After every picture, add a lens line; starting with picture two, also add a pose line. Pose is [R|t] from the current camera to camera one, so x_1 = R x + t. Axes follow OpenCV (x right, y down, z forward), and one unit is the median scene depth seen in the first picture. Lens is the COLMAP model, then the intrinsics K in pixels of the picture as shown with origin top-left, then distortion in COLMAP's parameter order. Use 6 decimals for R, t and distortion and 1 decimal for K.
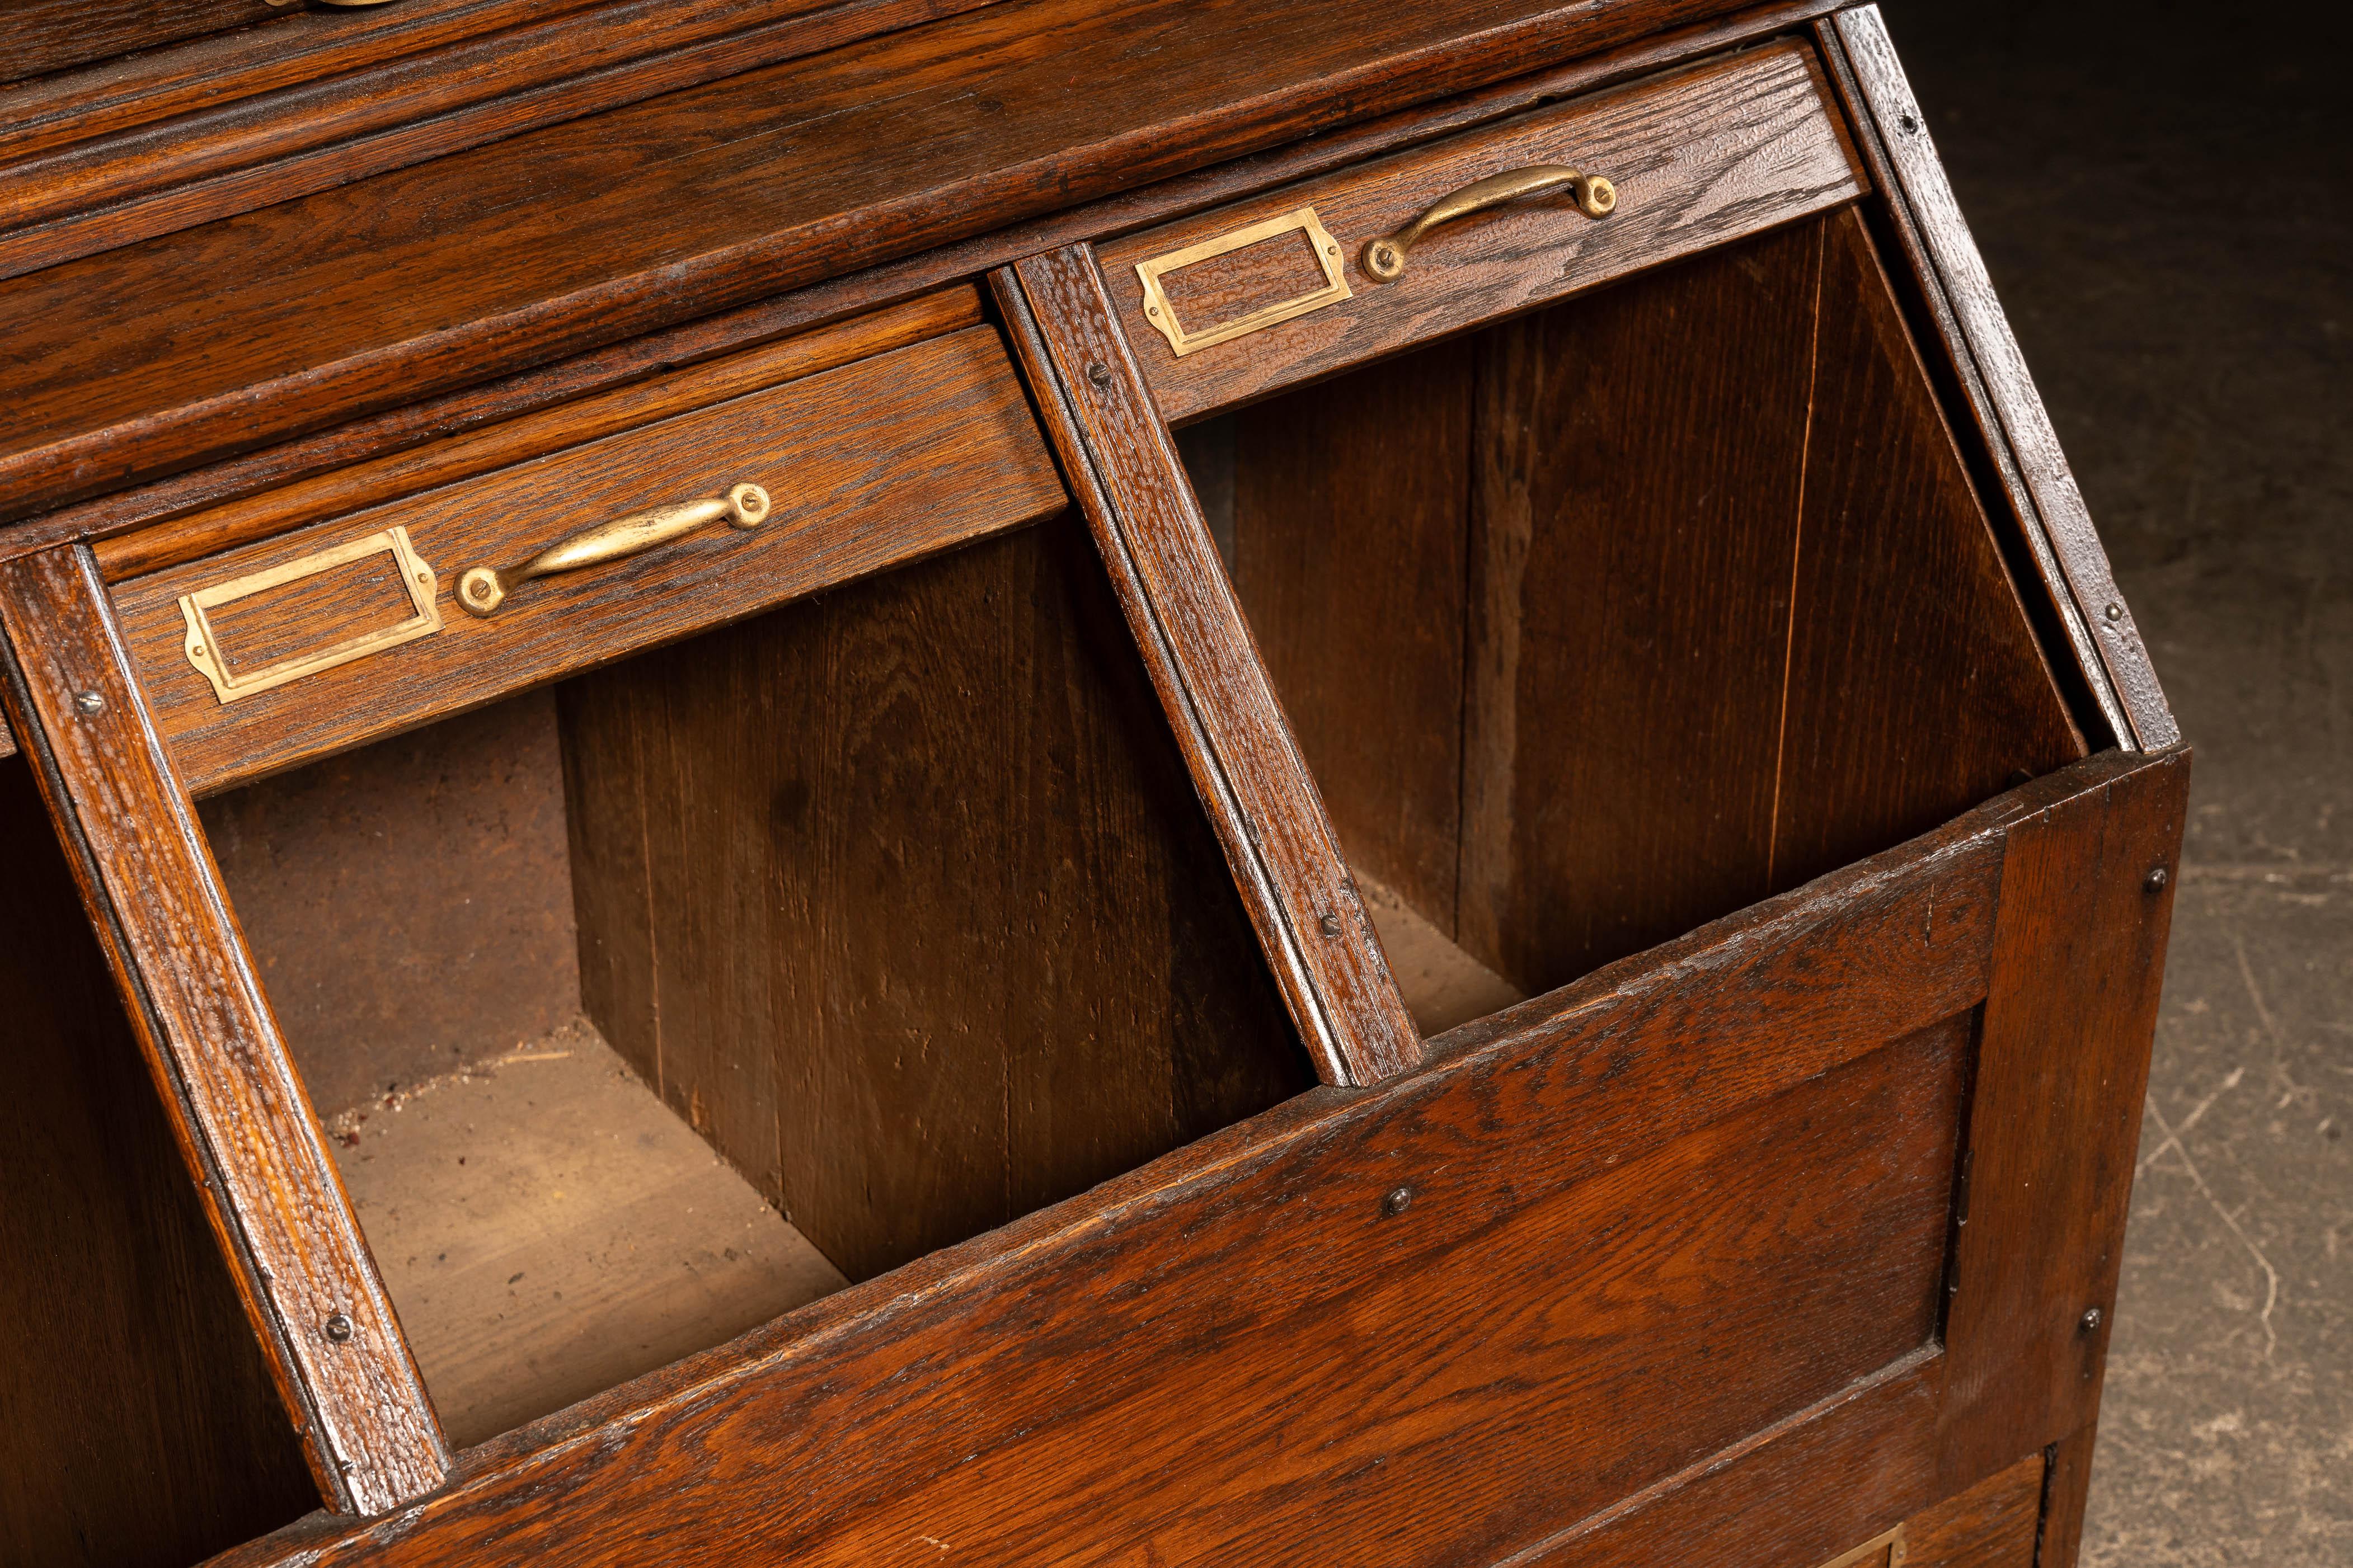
lens RADIAL K [[4463.3, 0, 1115.5], [0, 4463.3, 755.5], [0, 0, 1]] dist [0.002076, 0.000000]
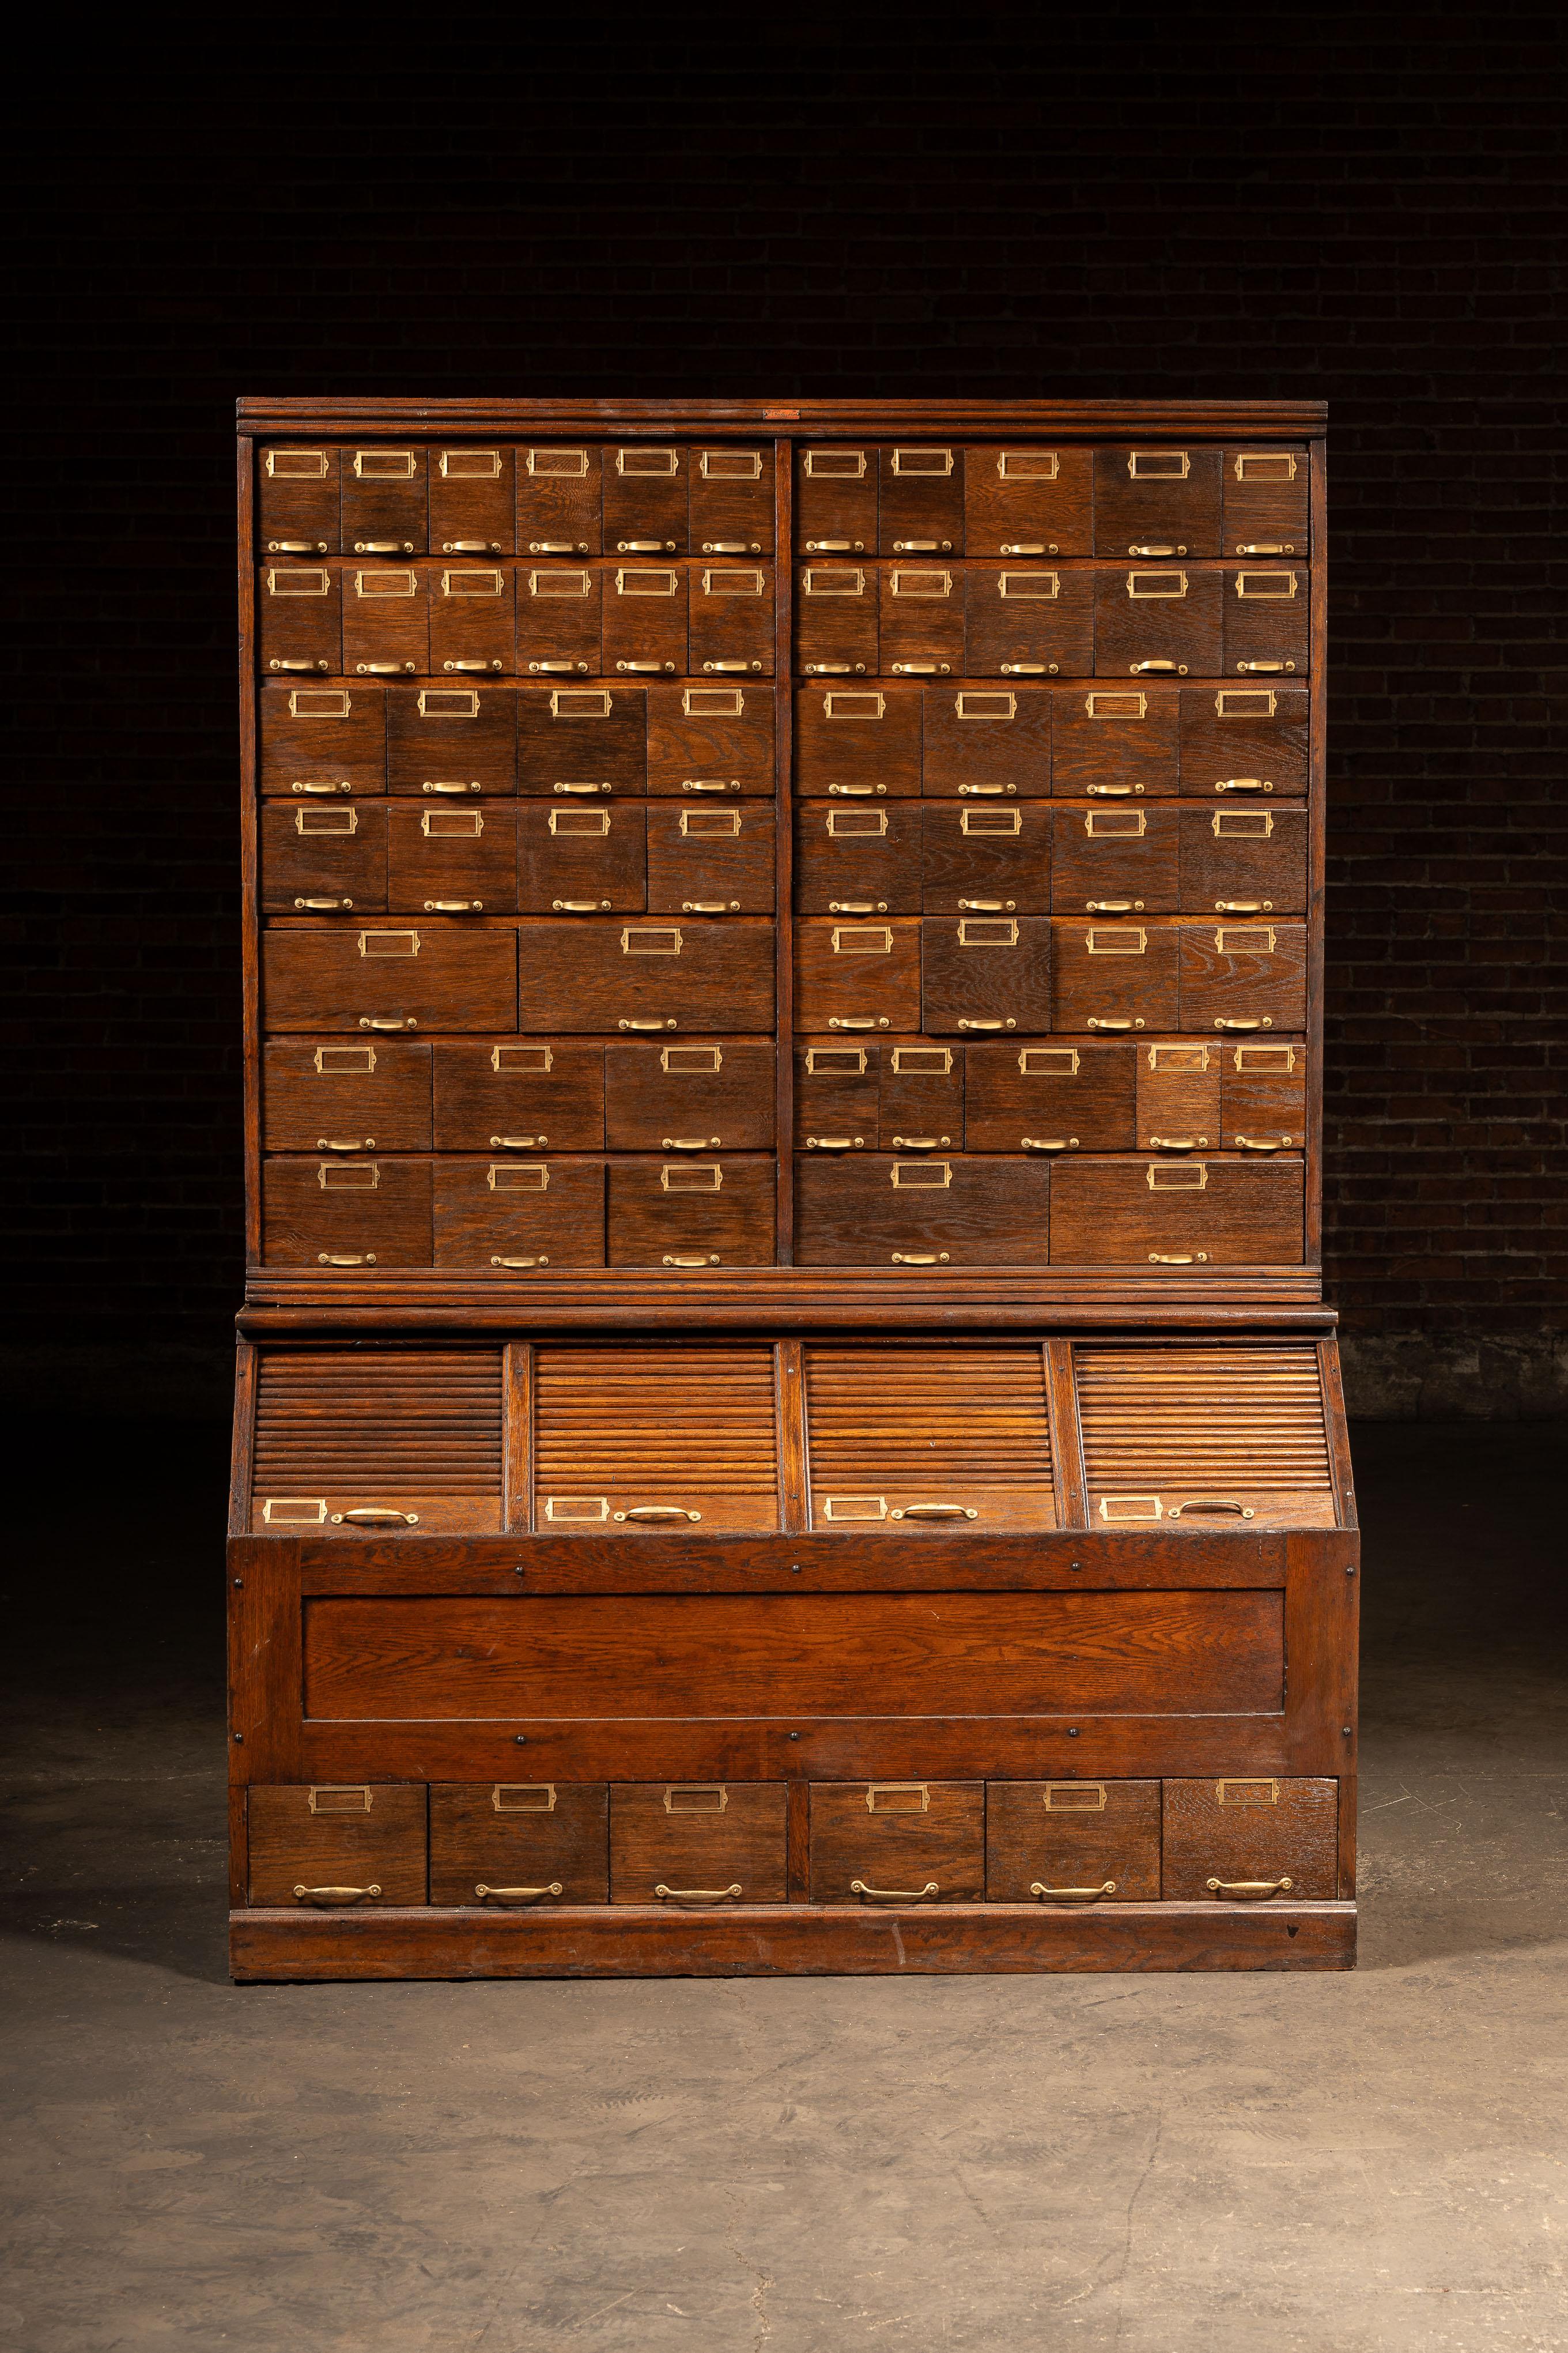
lens RADIAL K [[4463.3, 0, 774.0], [0, 4463.3, 1201.8], [0, 0, 1]] dist [0.002076, 0.000000]
pose [[0.847700, 0.043934, -0.528653, 1.923266], [-0.286613, 0.876518, -0.386742, 1.431624], [0.446383, 0.479360, 0.755616, -2.249285]]
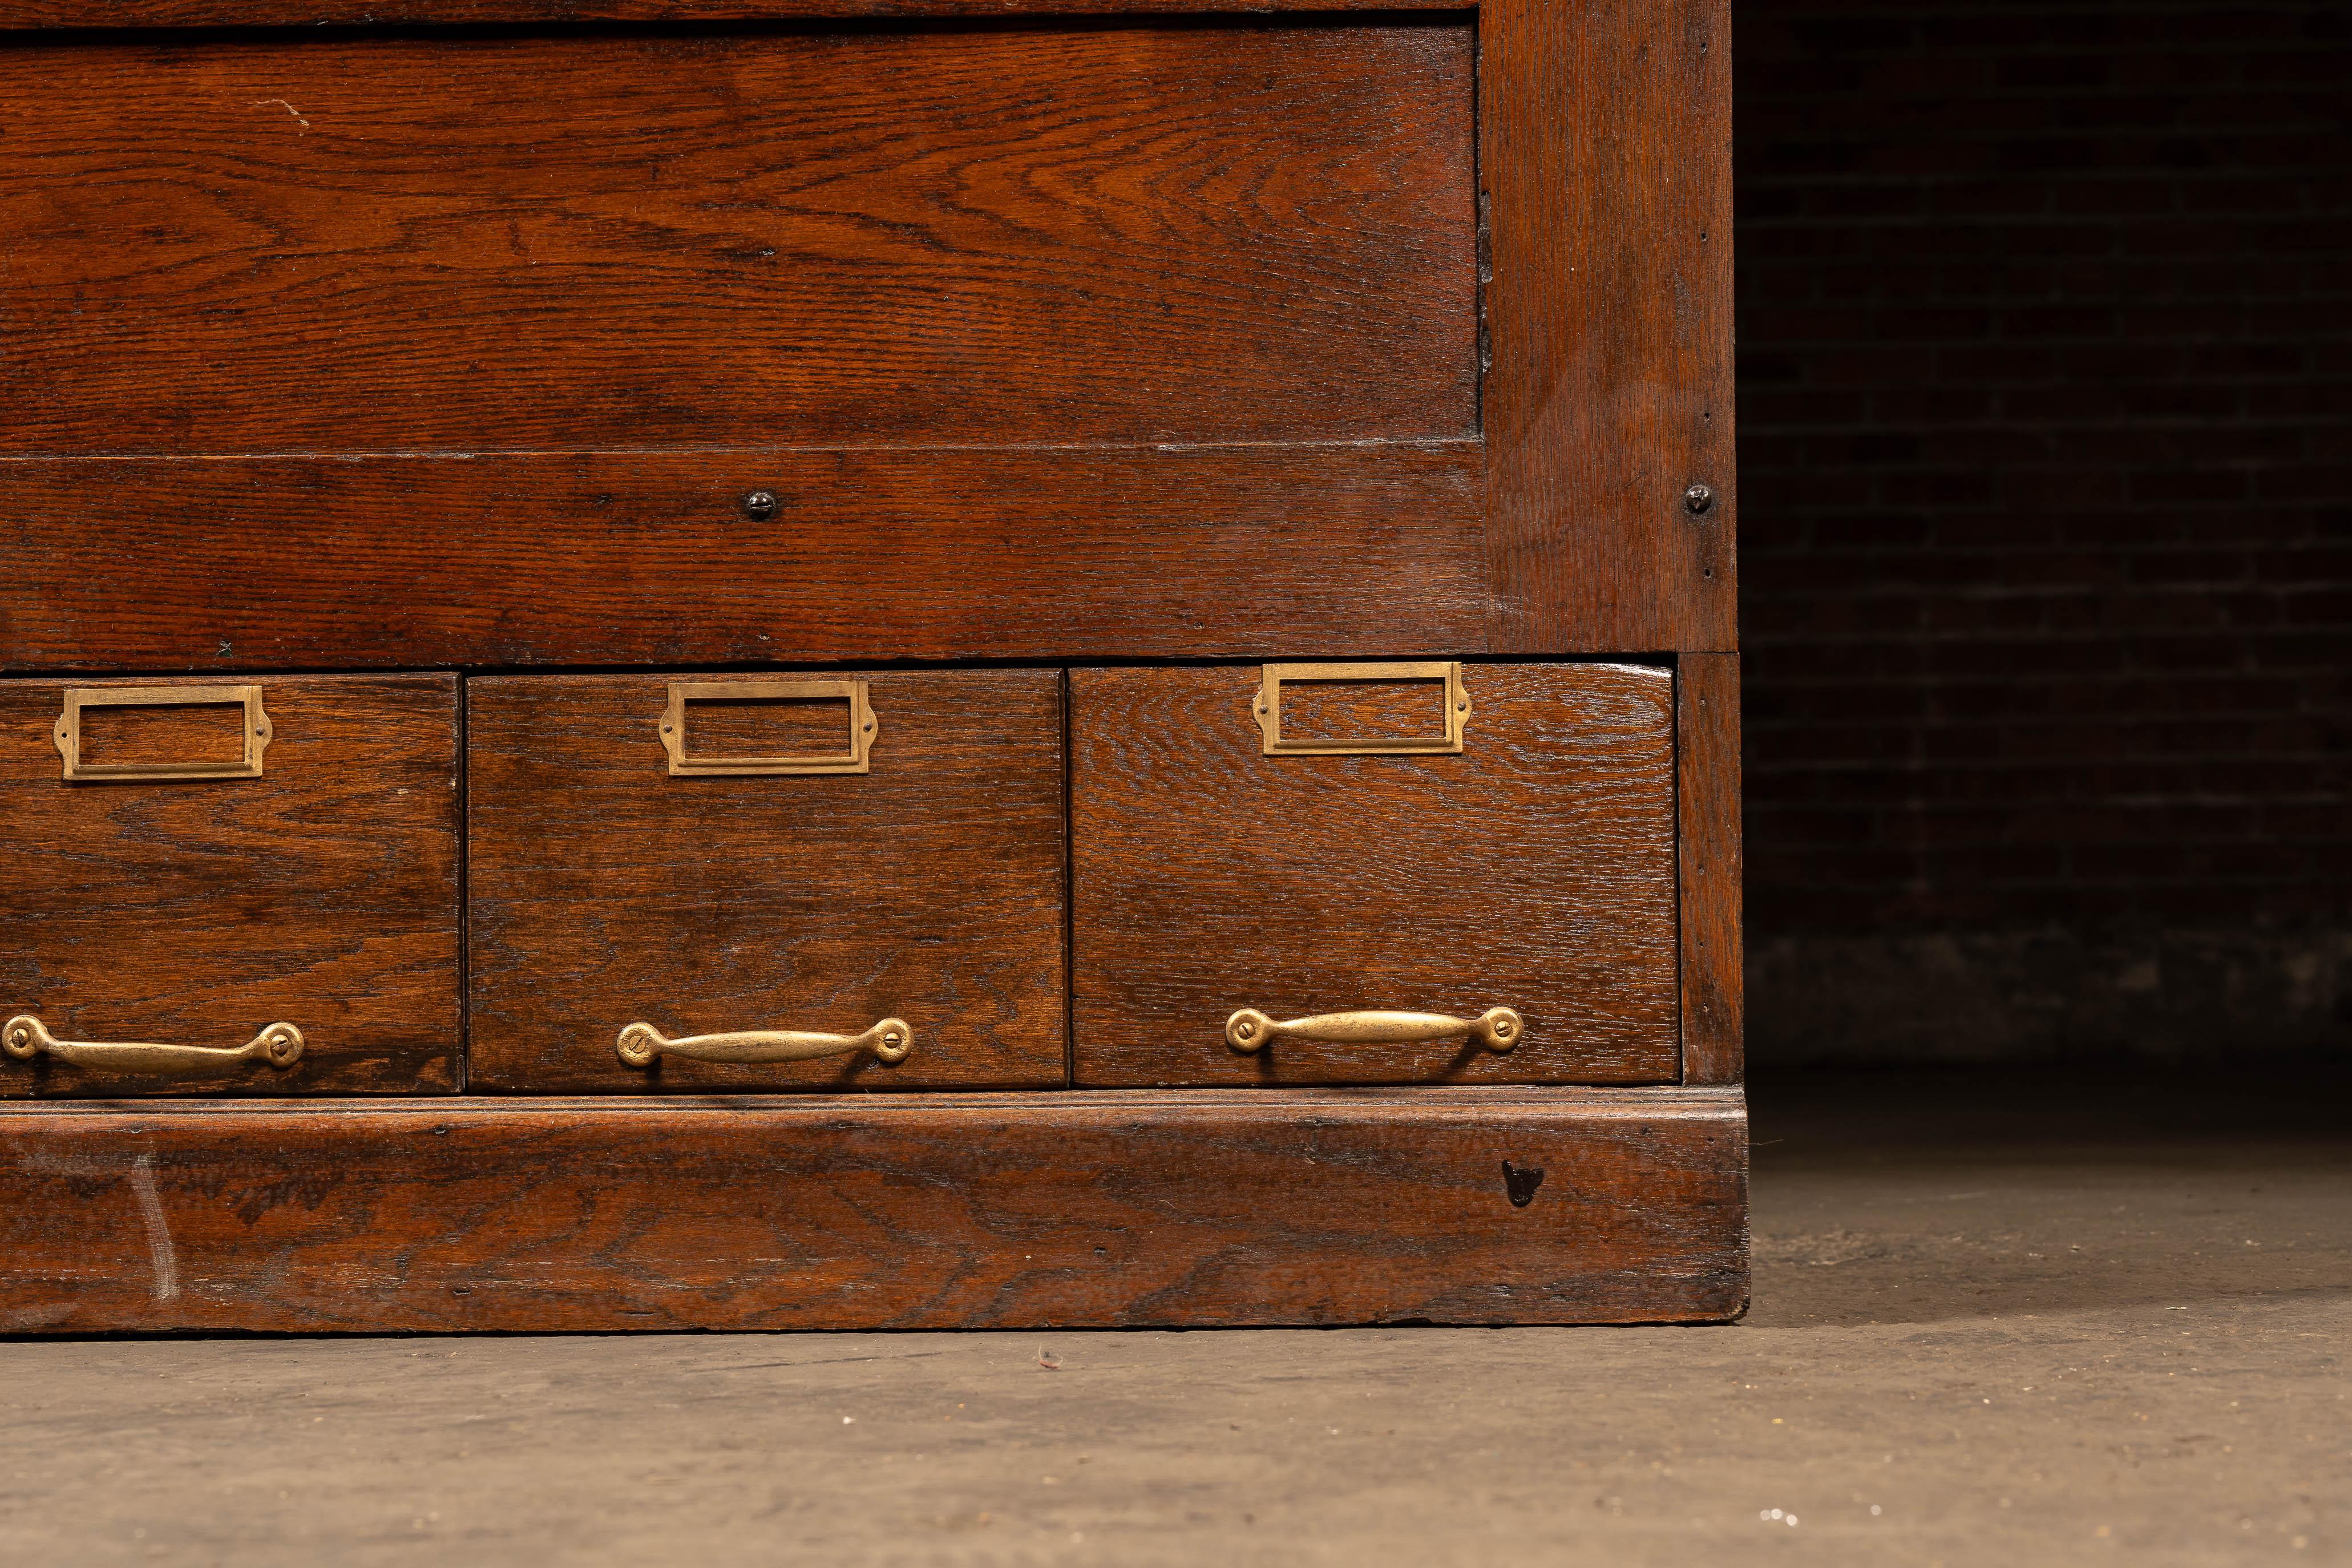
lens RADIAL K [[4462.0, 0, 1181.7], [0, 4462.0, 843.9], [0, 0, 1]] dist [0.002076, 0.000000]
pose [[0.815272, -0.029745, -0.578313, 0.828988], [-0.304370, 0.827590, -0.471650, 0.821544], [0.492635, 0.560545, 0.665658, 0.431981]]
